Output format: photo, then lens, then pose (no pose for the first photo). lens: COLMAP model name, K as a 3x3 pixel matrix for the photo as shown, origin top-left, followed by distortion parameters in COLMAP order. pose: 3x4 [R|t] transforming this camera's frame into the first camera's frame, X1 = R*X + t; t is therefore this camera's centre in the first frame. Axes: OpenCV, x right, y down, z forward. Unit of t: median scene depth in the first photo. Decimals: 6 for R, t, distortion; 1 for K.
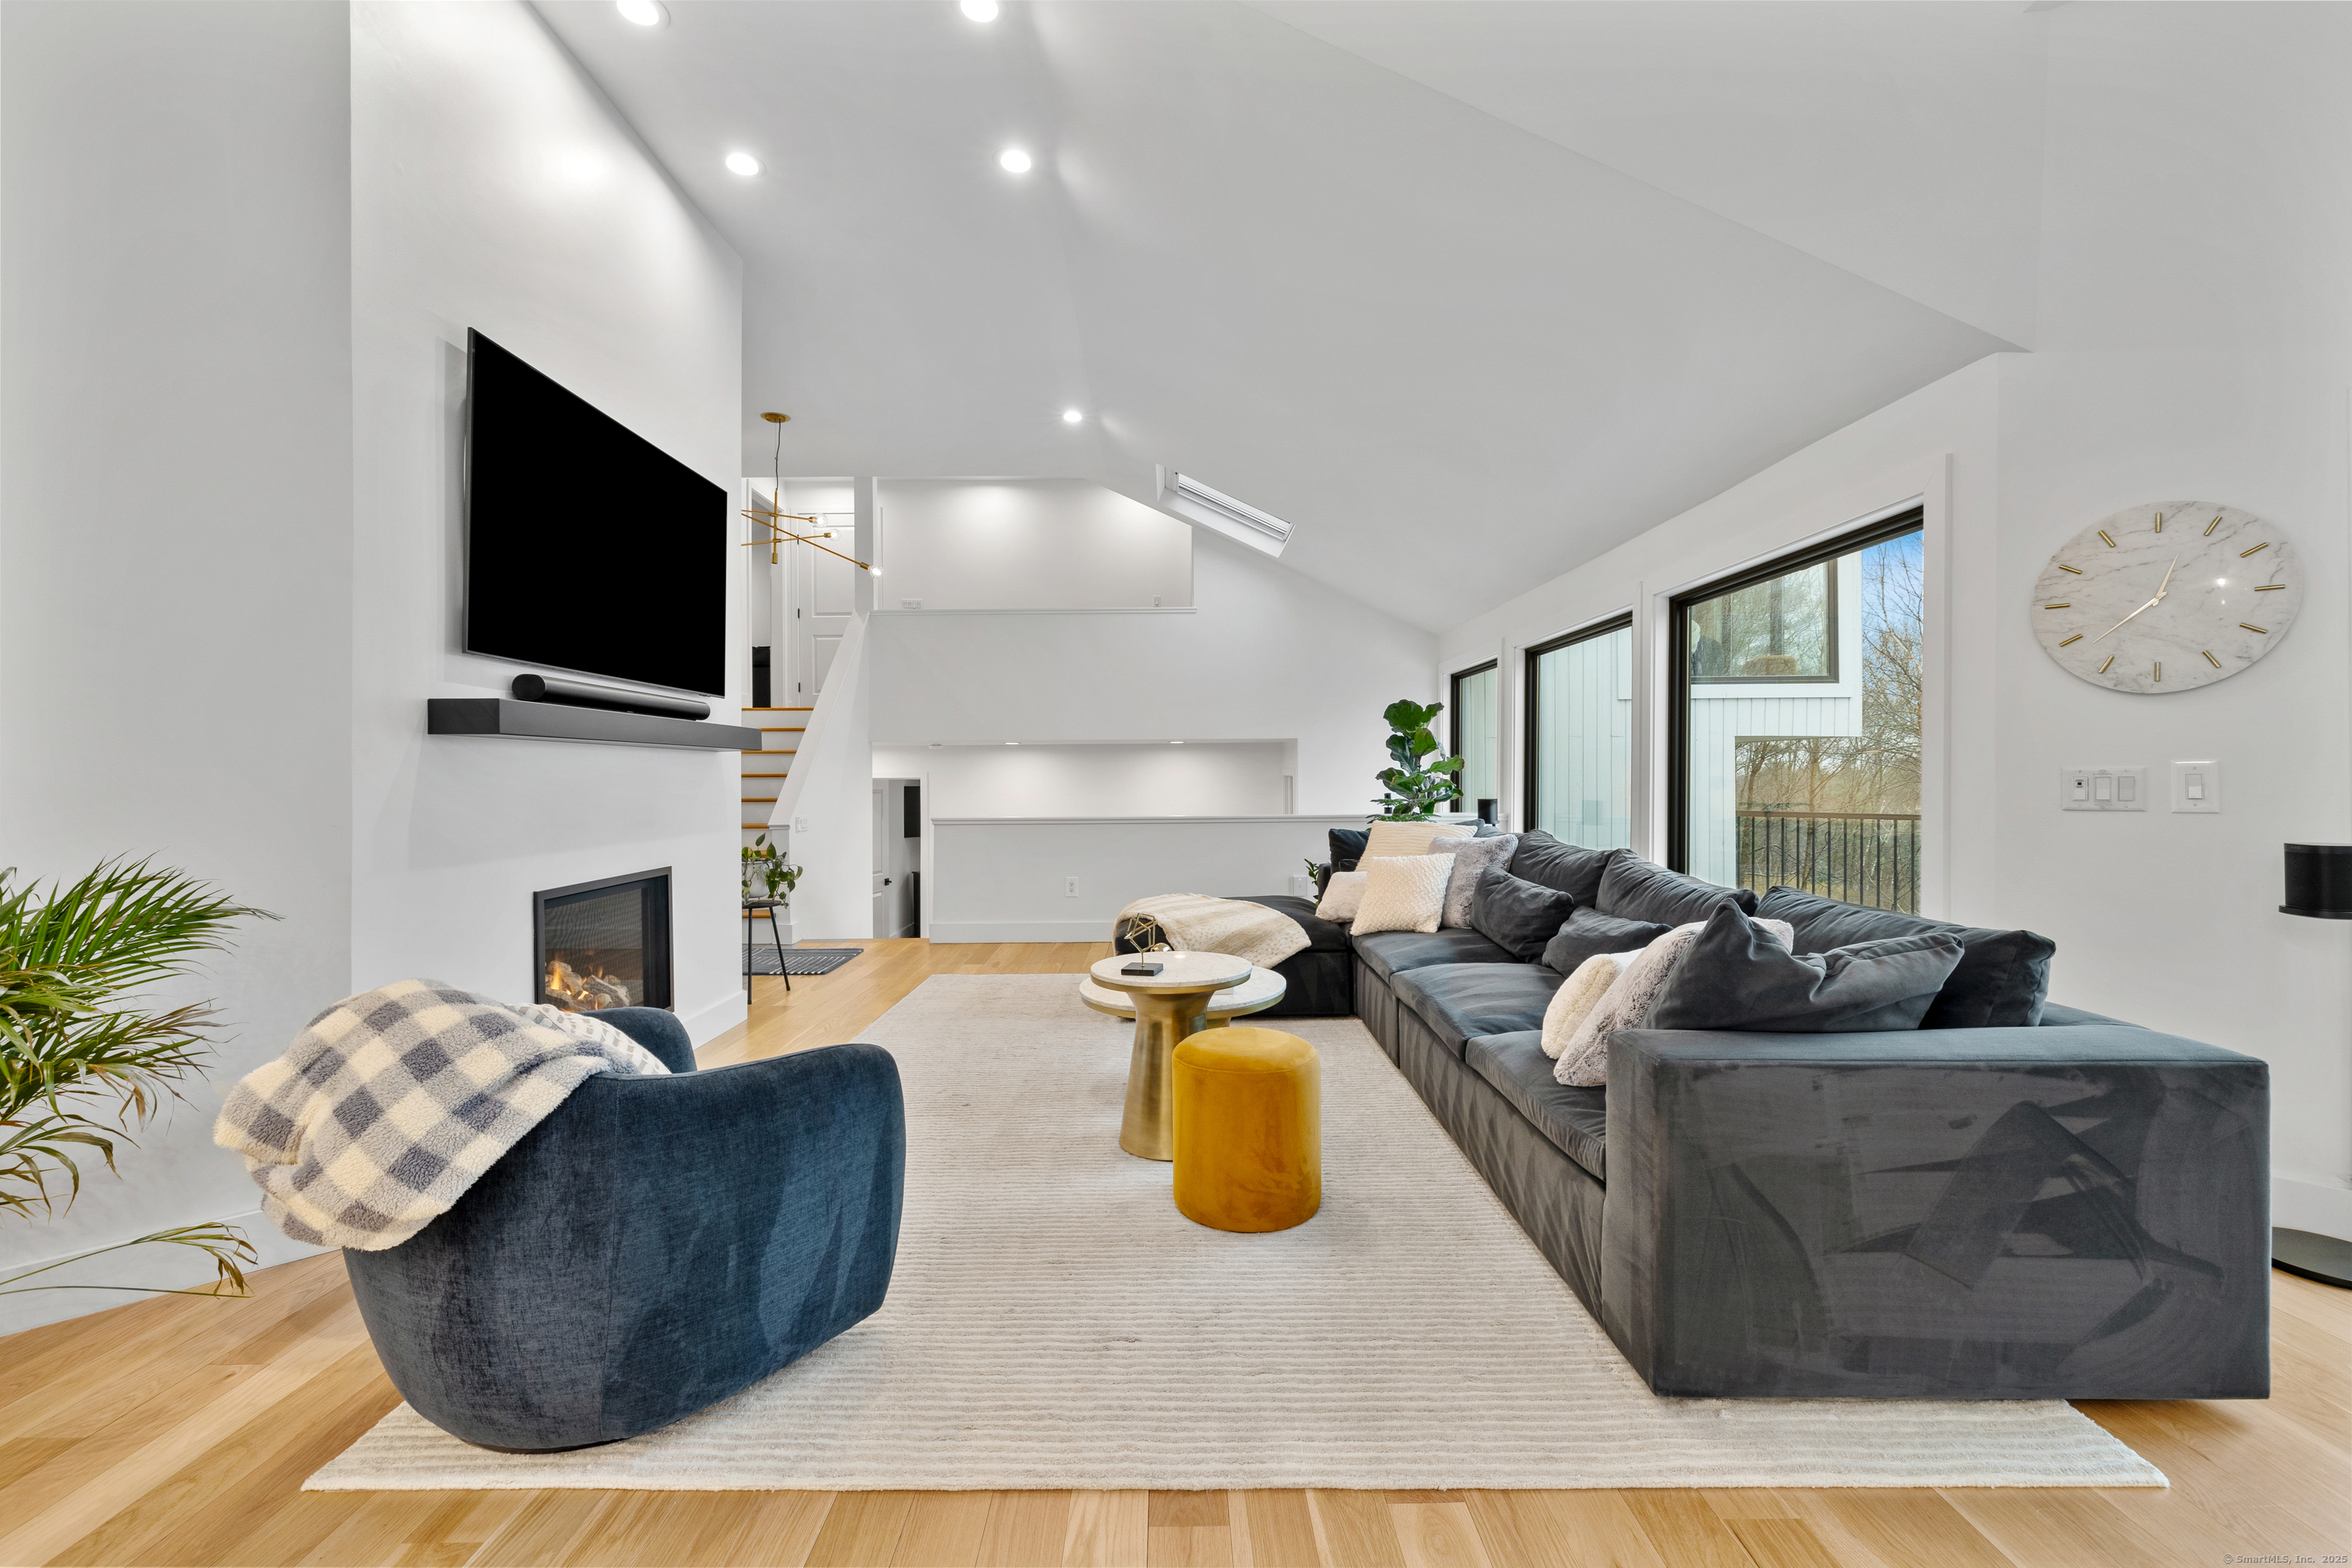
lens RADIAL K [[987.2, 0, 1168.4], [0, 987.2, 775.2], [0, 0, 1]] dist [0.001177, -0.000770]
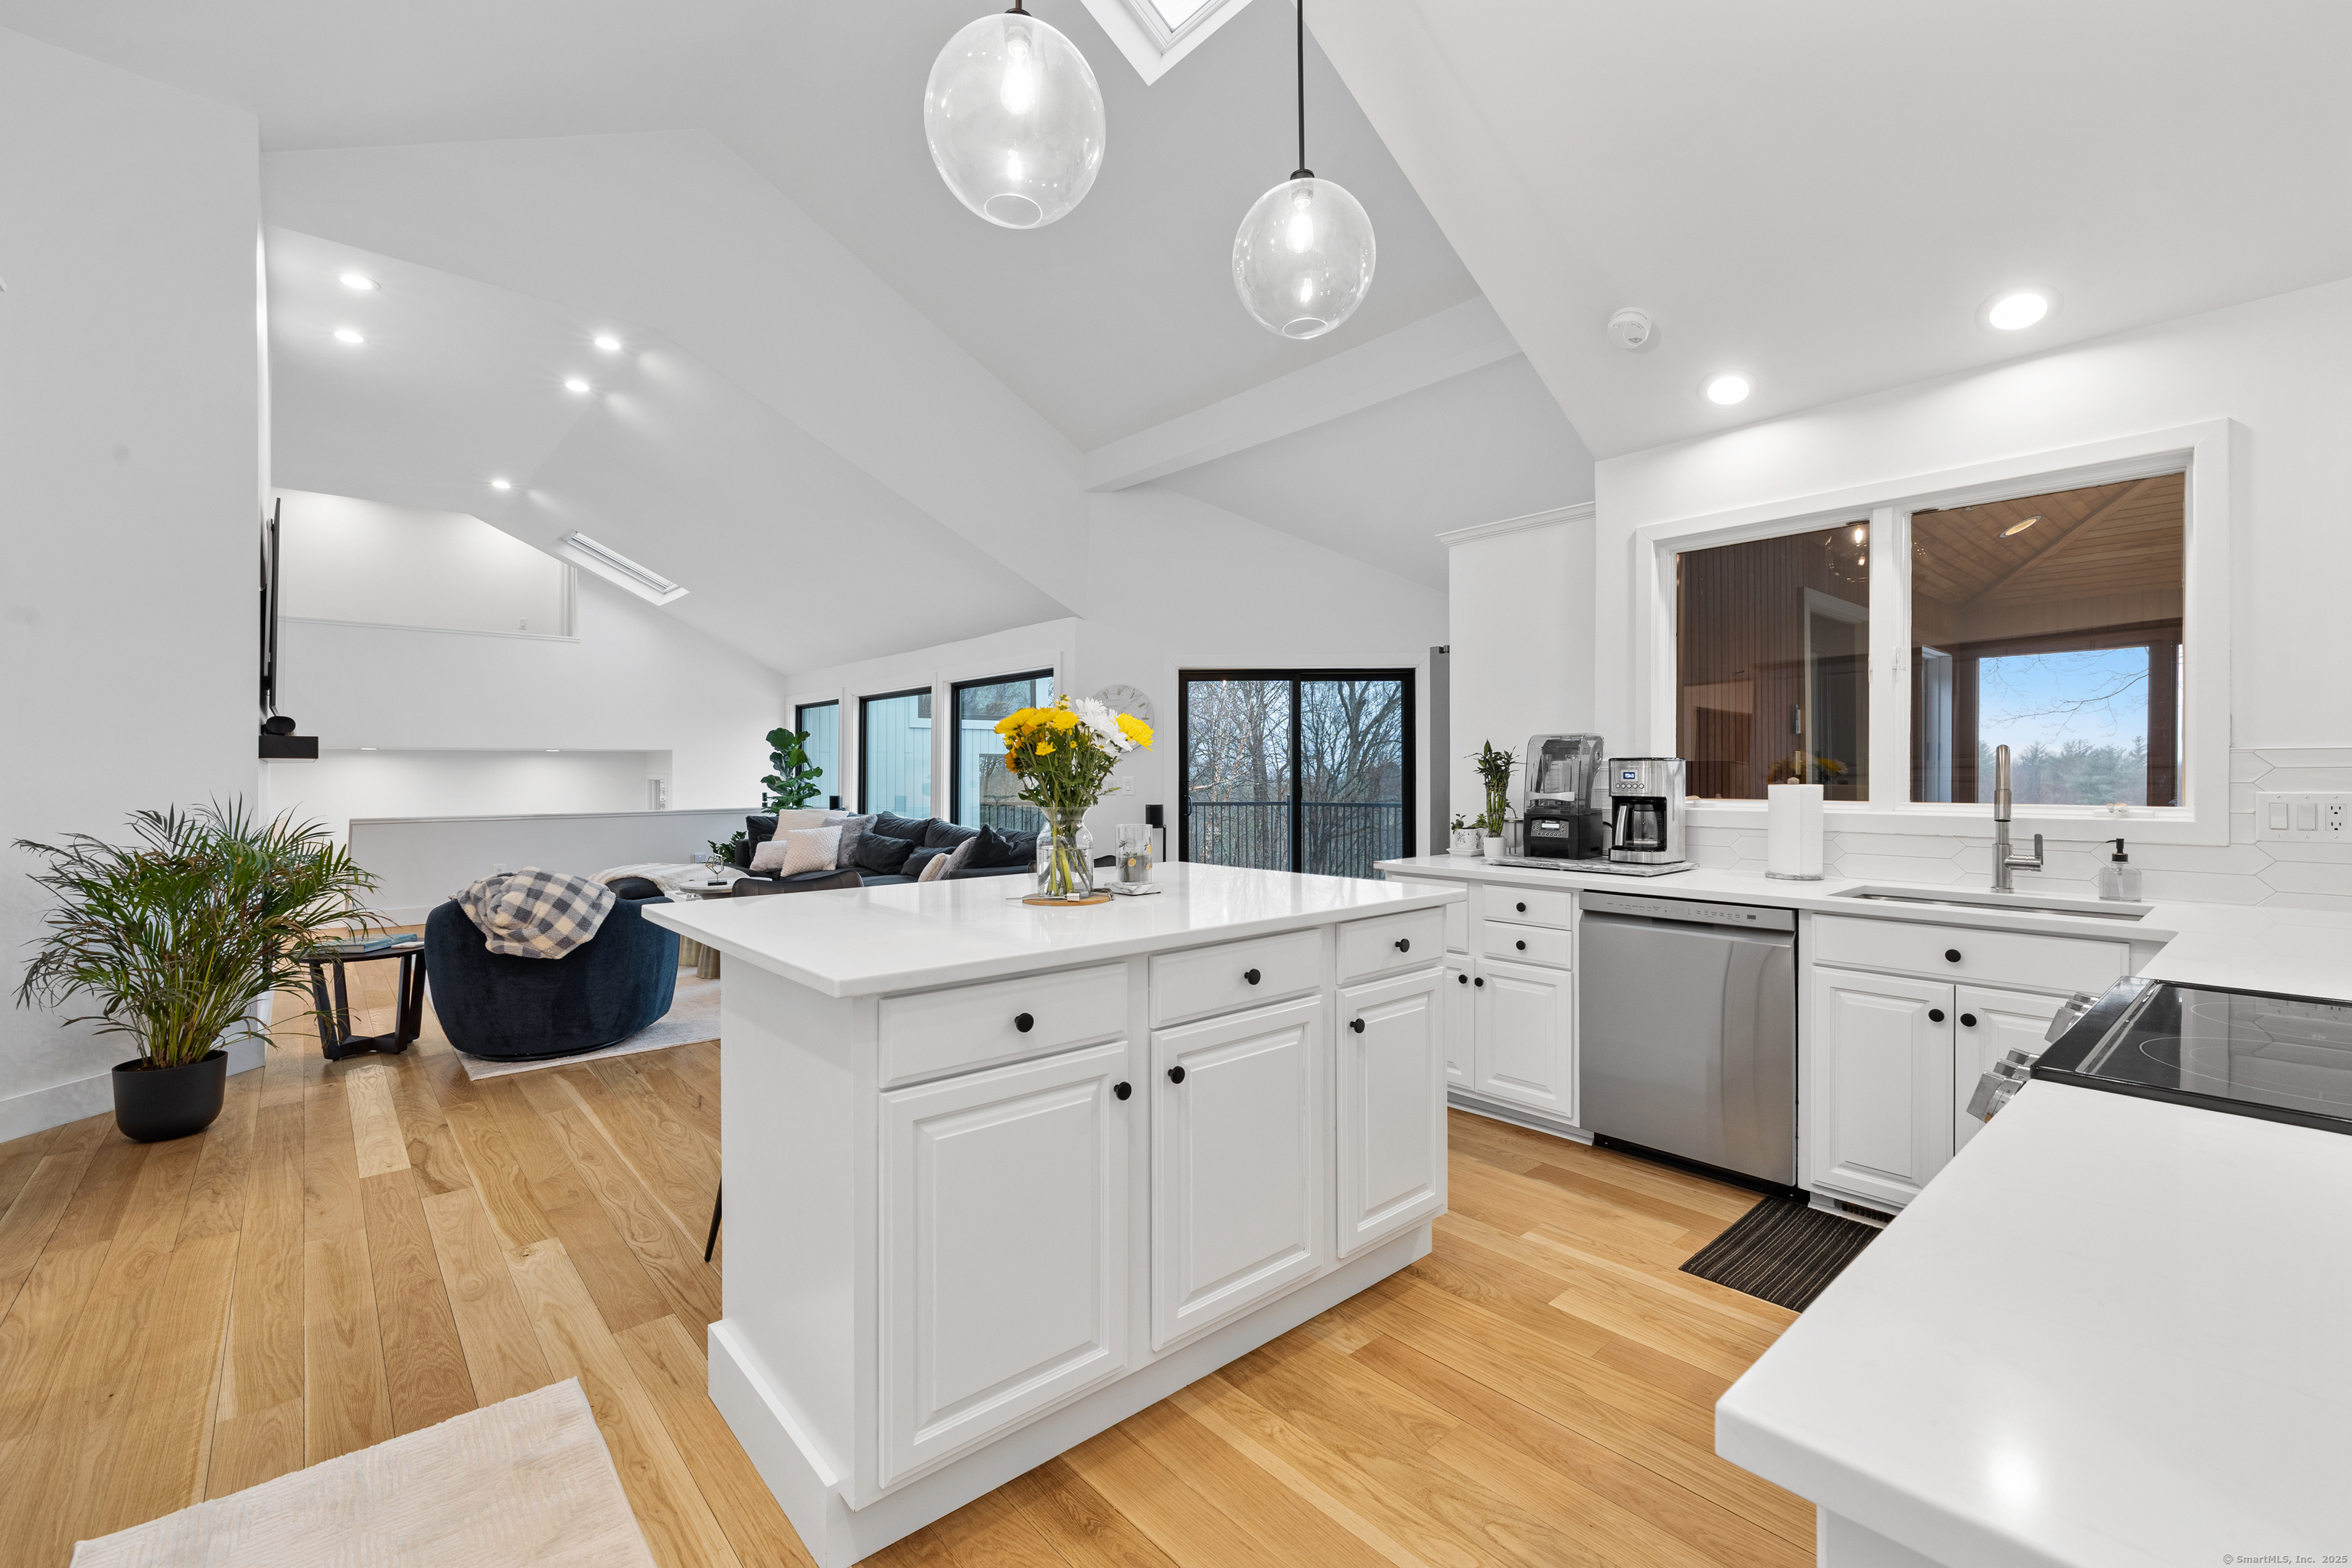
lens RADIAL K [[987.2, 0, 1156.0], [0, 987.2, 780.6], [0, 0, 1]] dist [0.001177, -0.000770]
pose [[0.761489, -0.002823, 0.648172, -0.285730], [-0.000141, 0.999990, 0.004521, -0.005380], [-0.648178, -0.003534, 0.761481, -0.469312]]
